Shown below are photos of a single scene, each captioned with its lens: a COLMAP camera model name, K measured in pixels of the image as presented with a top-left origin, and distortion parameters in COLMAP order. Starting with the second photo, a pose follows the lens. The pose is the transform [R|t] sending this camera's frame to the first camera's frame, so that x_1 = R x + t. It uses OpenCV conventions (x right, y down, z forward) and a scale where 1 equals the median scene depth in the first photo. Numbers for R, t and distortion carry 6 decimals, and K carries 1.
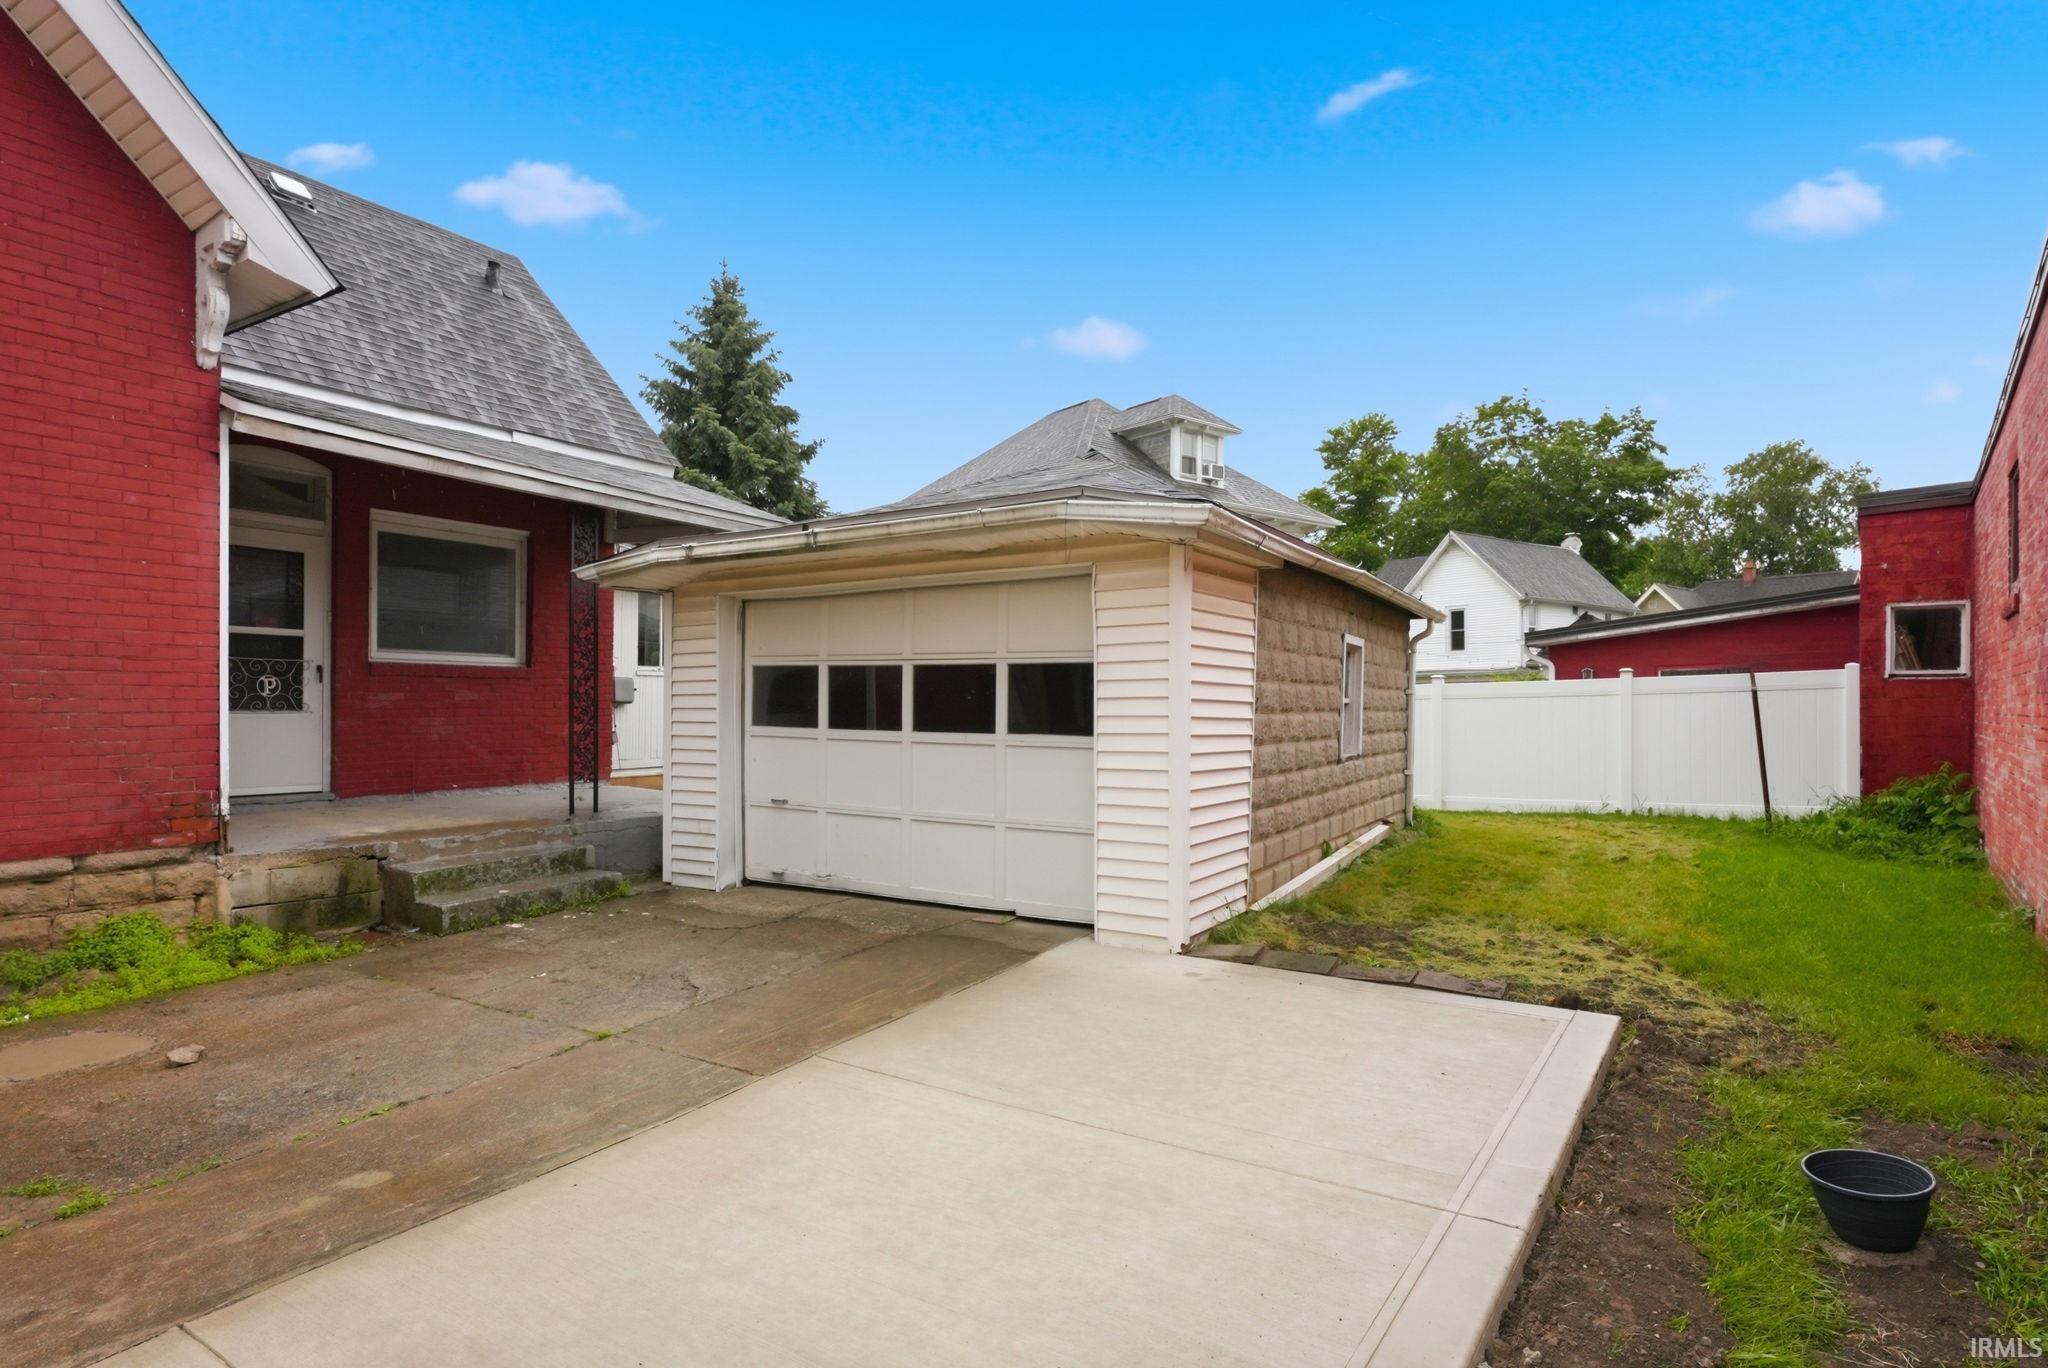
lens RADIAL K [[1060.0, 0, 1024.0], [0, 1060.0, 684.0], [0, 0, 1]] dist [0.003536, 0.000392]
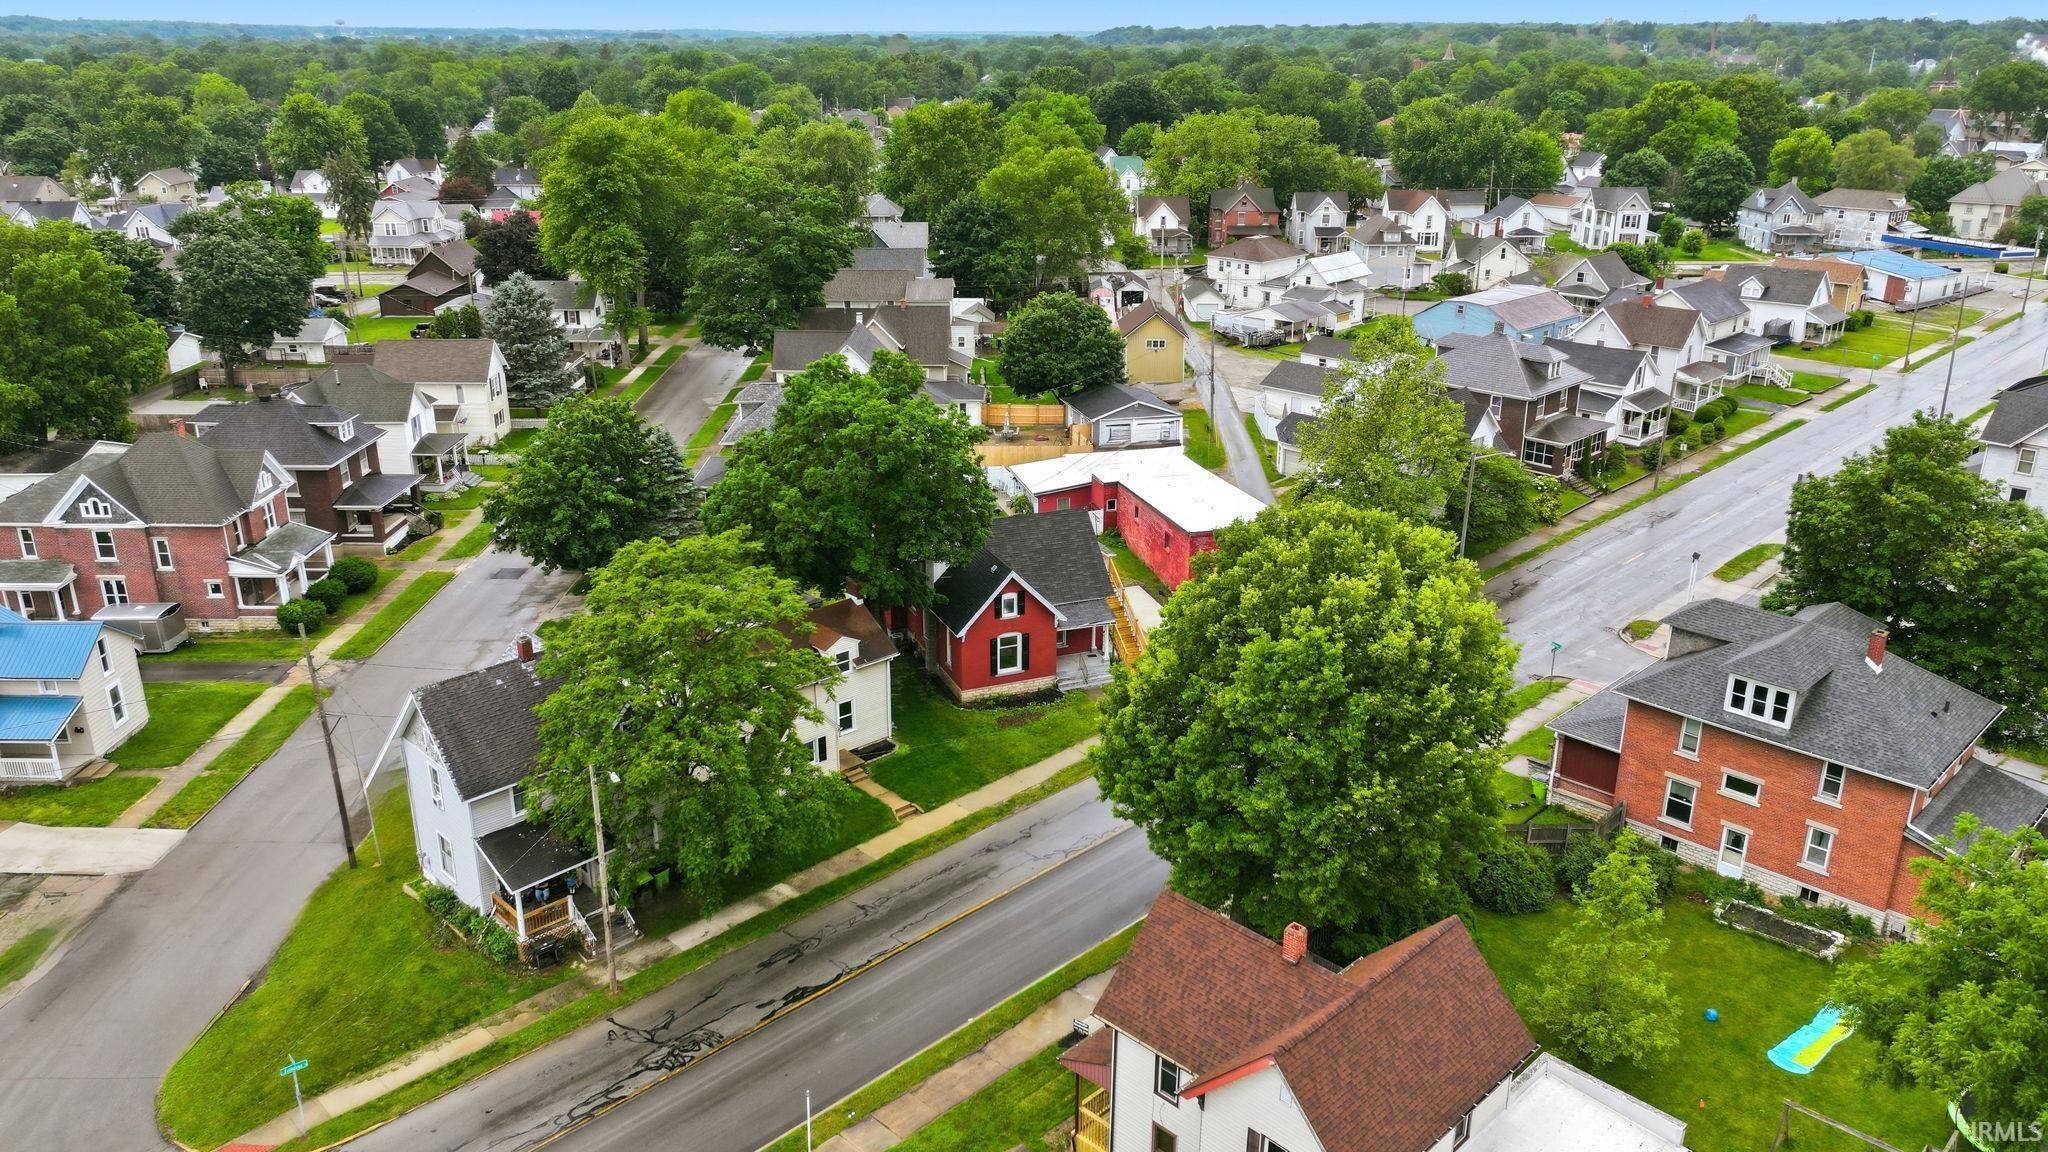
lens RADIAL K [[1437.0, 0, 1031.9], [0, 1437.0, 547.0], [0, 0, 1]] dist [0.012484, -0.001666]
pose [[0.591820, -0.268160, 0.760157, -5.717121], [-0.011198, 0.940215, 0.340397, -2.591660], [-0.805992, -0.209966, 0.553436, -3.232119]]
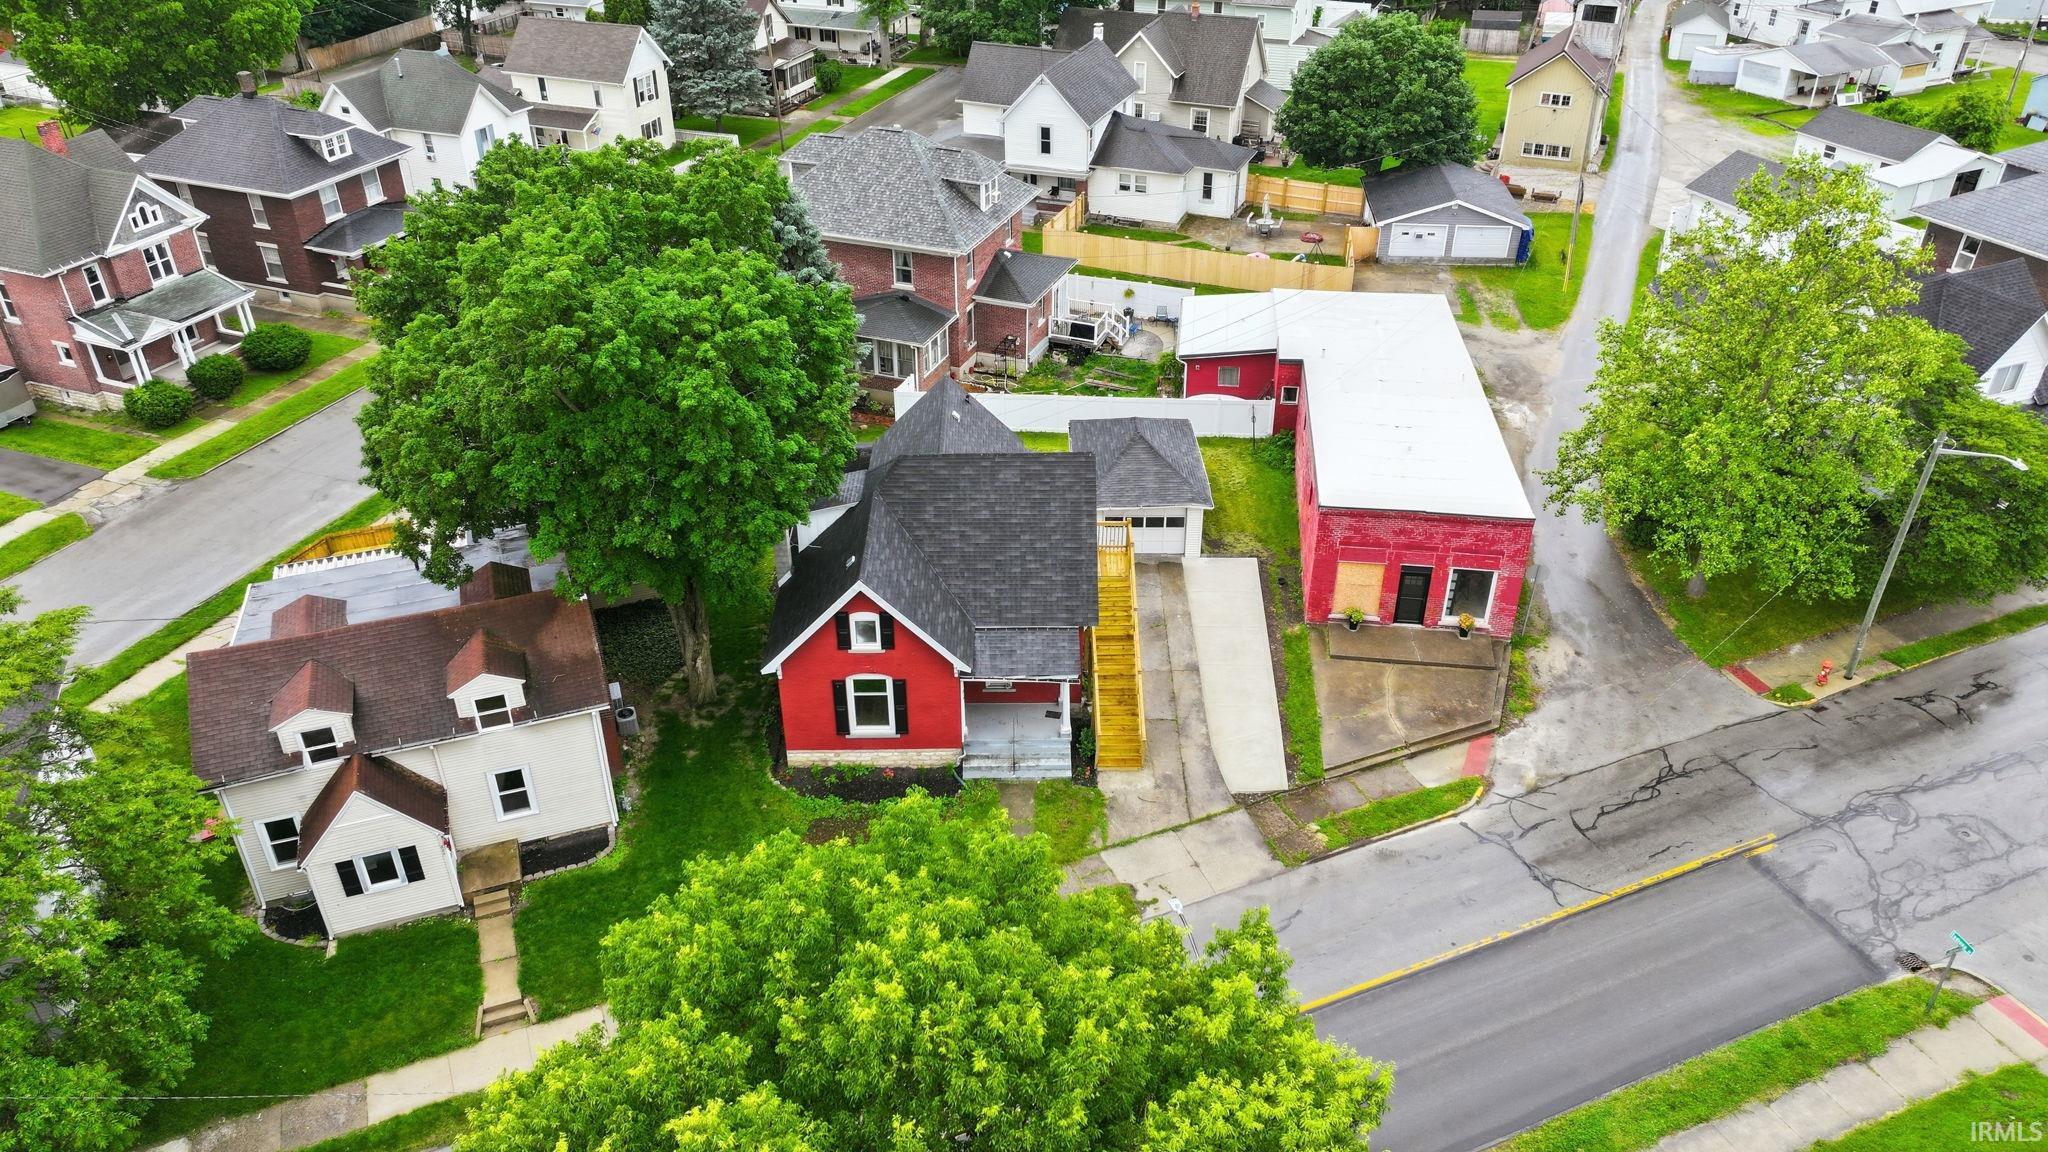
lens RADIAL K [[1437.0, 0, 1031.9], [0, 1437.0, 547.0], [0, 0, 1]] dist [0.012484, -0.001666]
pose [[0.848307, -0.281627, 0.448400, -2.368302], [-0.001281, 0.845733, 0.533605, -2.290701], [-0.529504, -0.453235, 0.717080, -2.422978]]
